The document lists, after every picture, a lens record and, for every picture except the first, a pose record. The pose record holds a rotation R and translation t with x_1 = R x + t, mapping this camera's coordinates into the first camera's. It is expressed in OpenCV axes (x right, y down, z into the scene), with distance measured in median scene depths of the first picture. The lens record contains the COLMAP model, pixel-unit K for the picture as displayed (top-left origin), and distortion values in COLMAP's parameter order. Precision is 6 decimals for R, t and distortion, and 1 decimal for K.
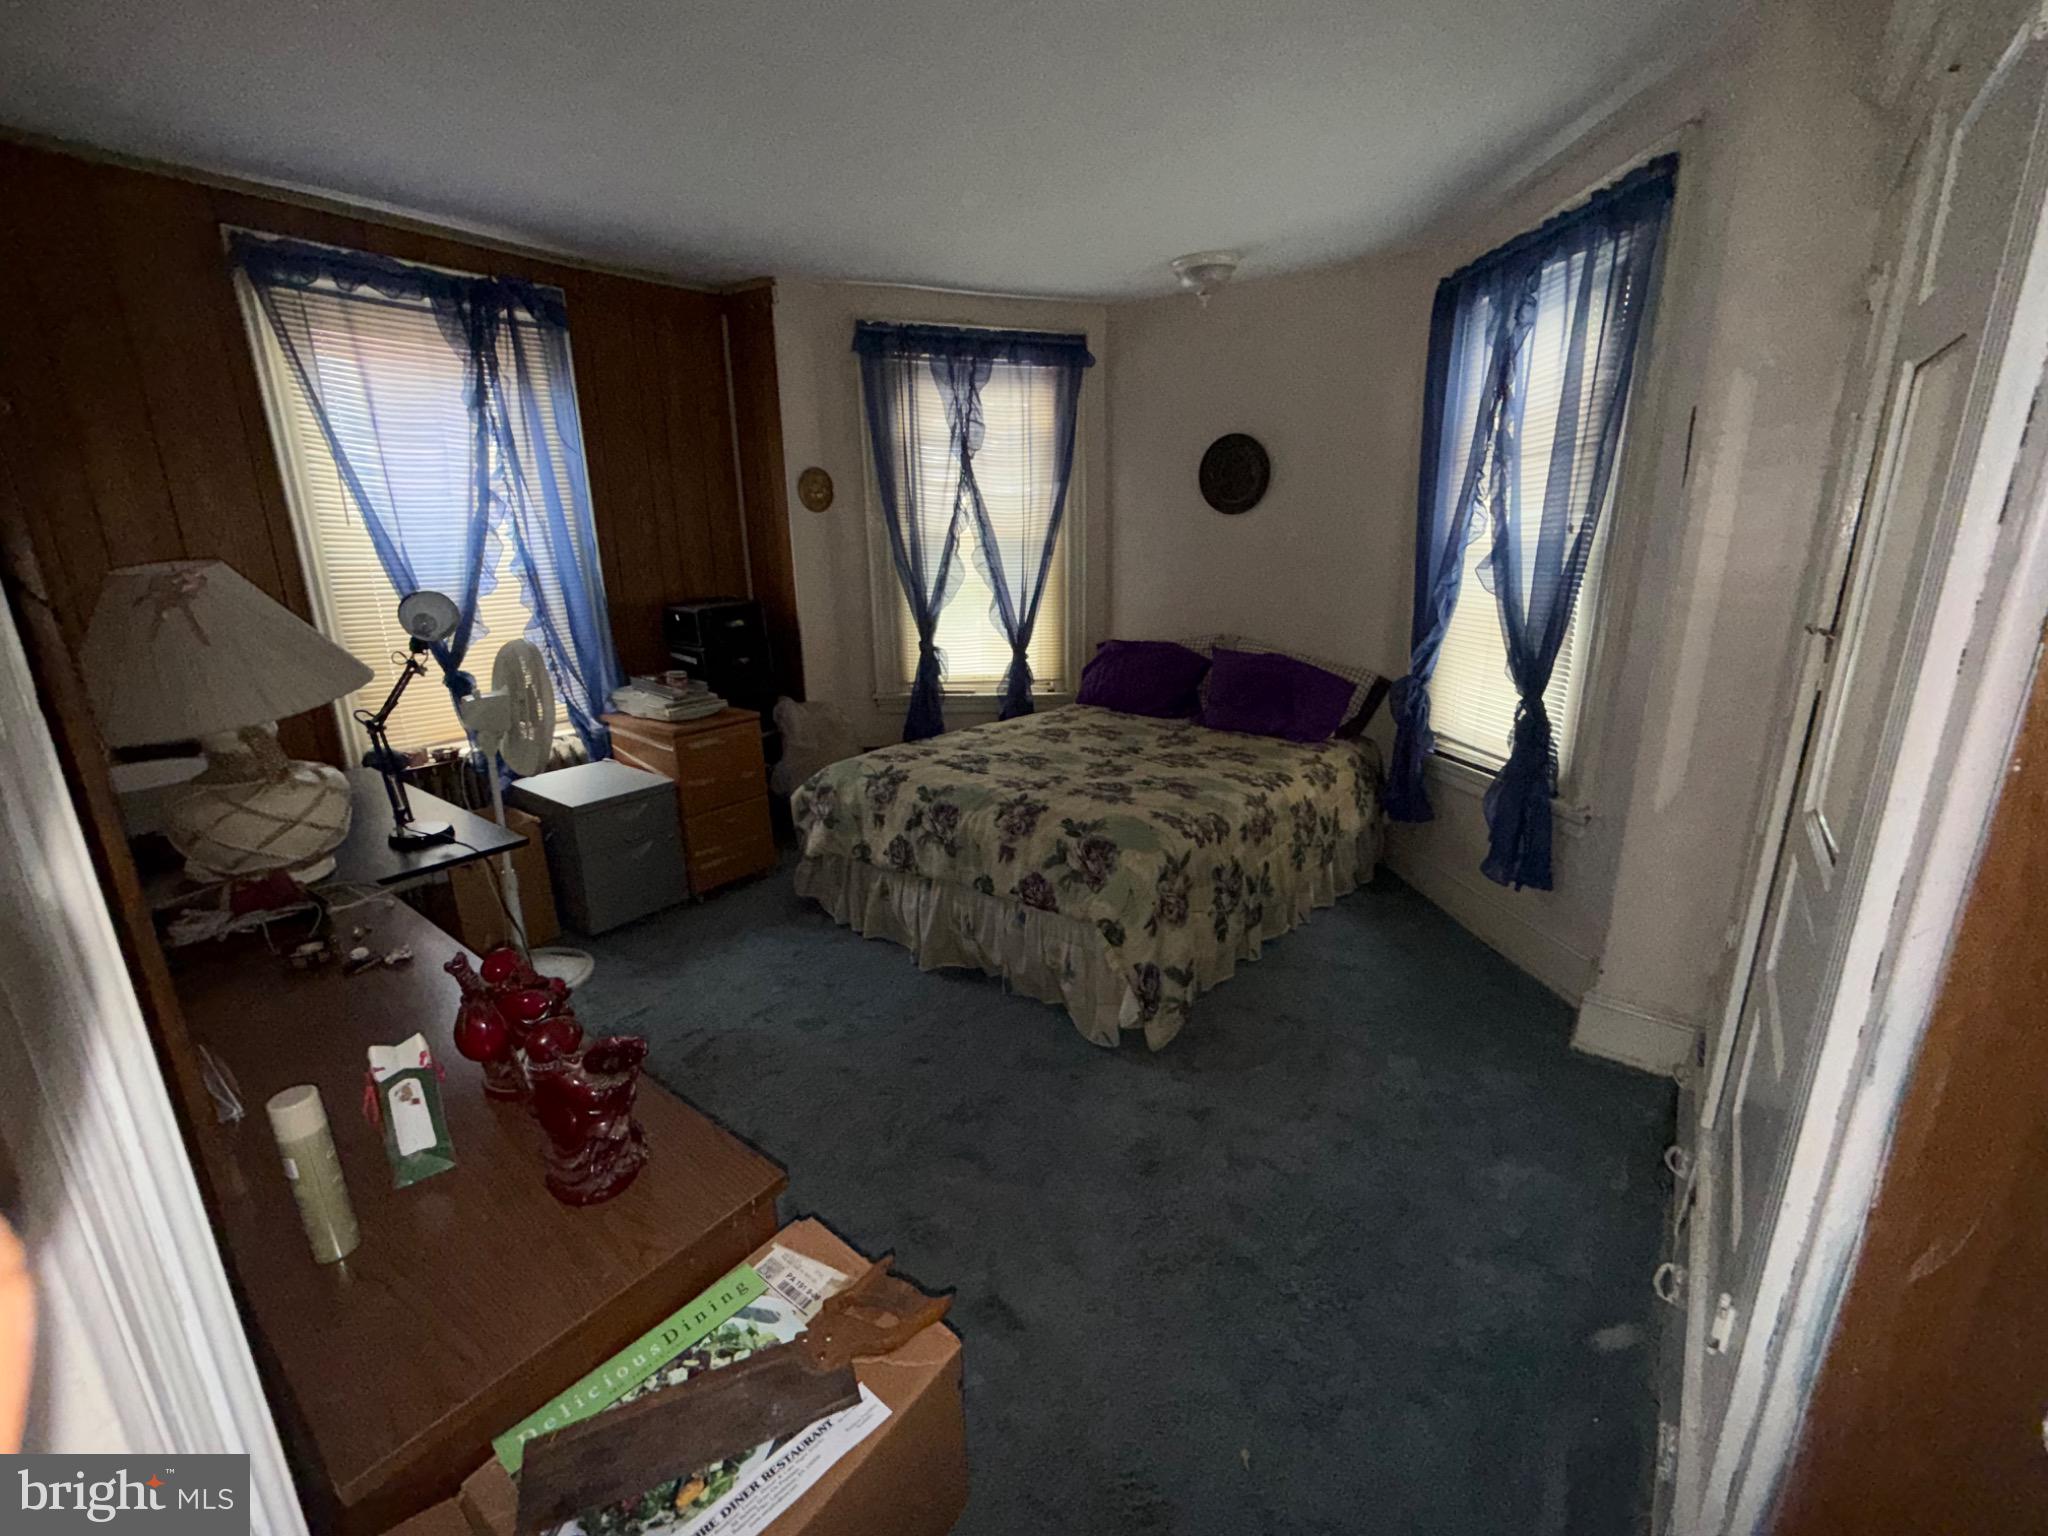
lens RADIAL K [[837.0, 0, 1017.0], [0, 837.0, 770.8], [0, 0, 1]] dist [0.010878, 0.001176]
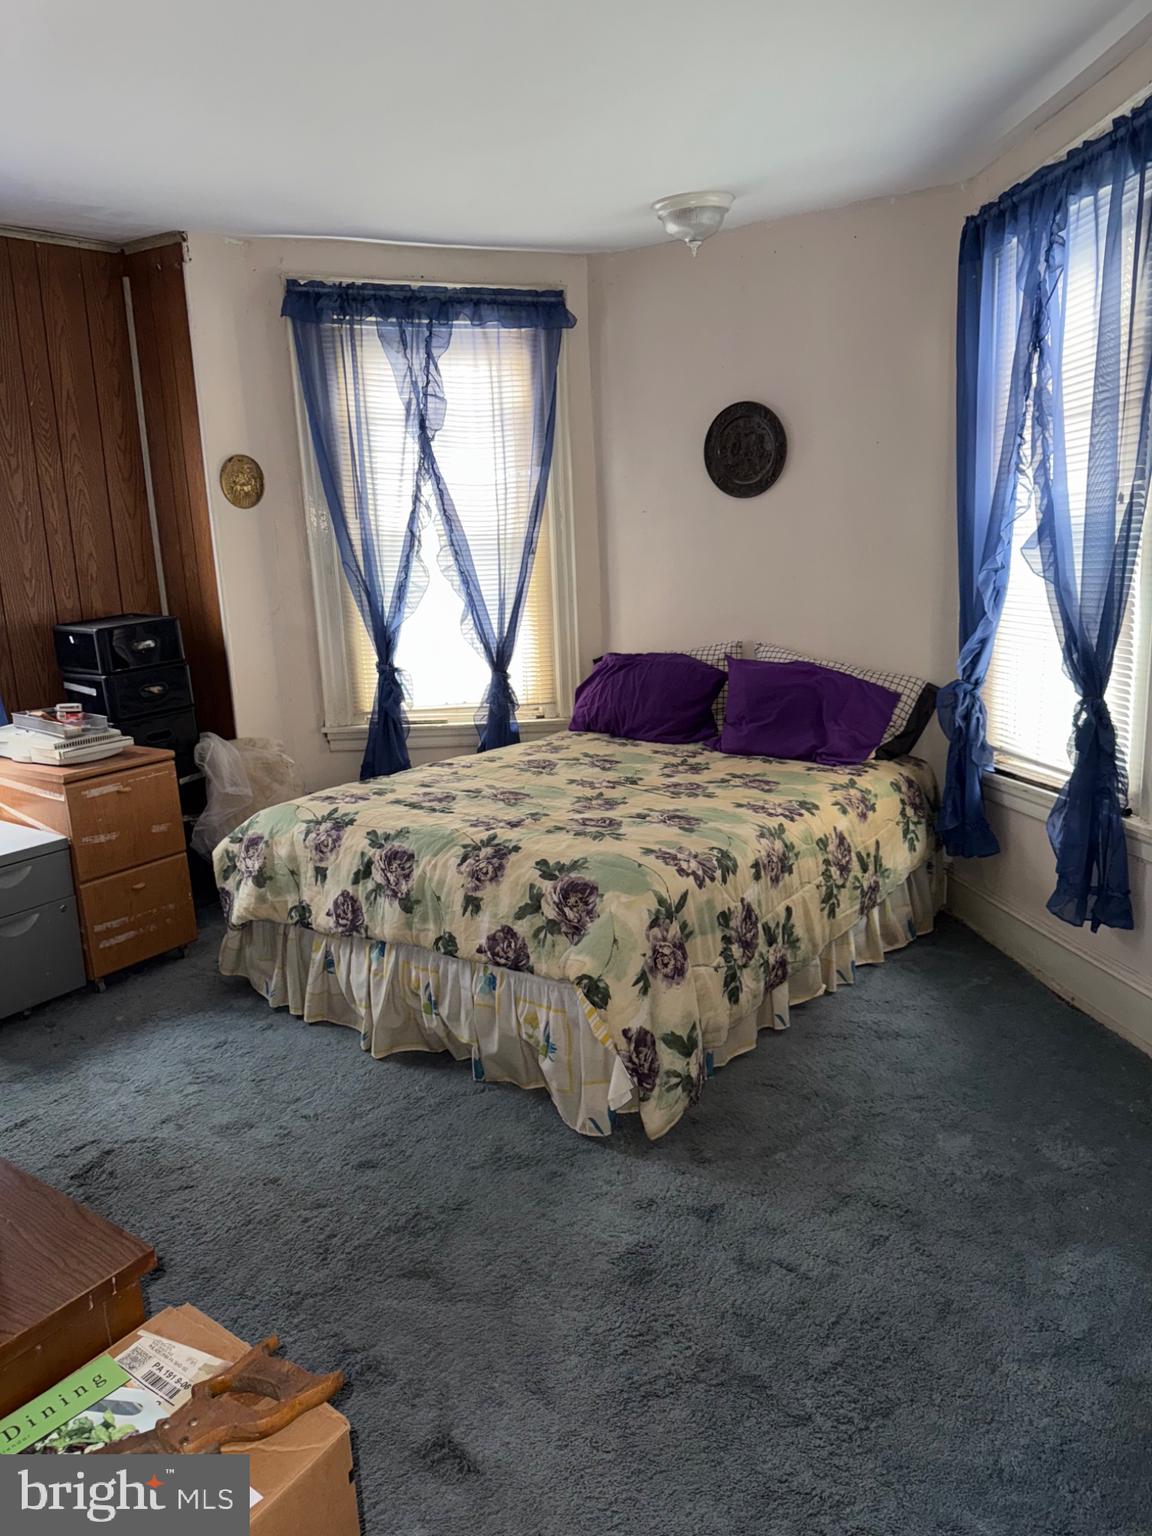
lens RADIAL K [[1077.8, 0, 574.1], [0, 1077.8, 775.5], [0, 0, 1]] dist [0.071562, -0.065816]
pose [[0.999190, -0.033044, 0.022983, 0.063479], [0.034406, 0.997506, -0.061634, 0.037158], [-0.020889, 0.062375, 0.997834, -0.068317]]
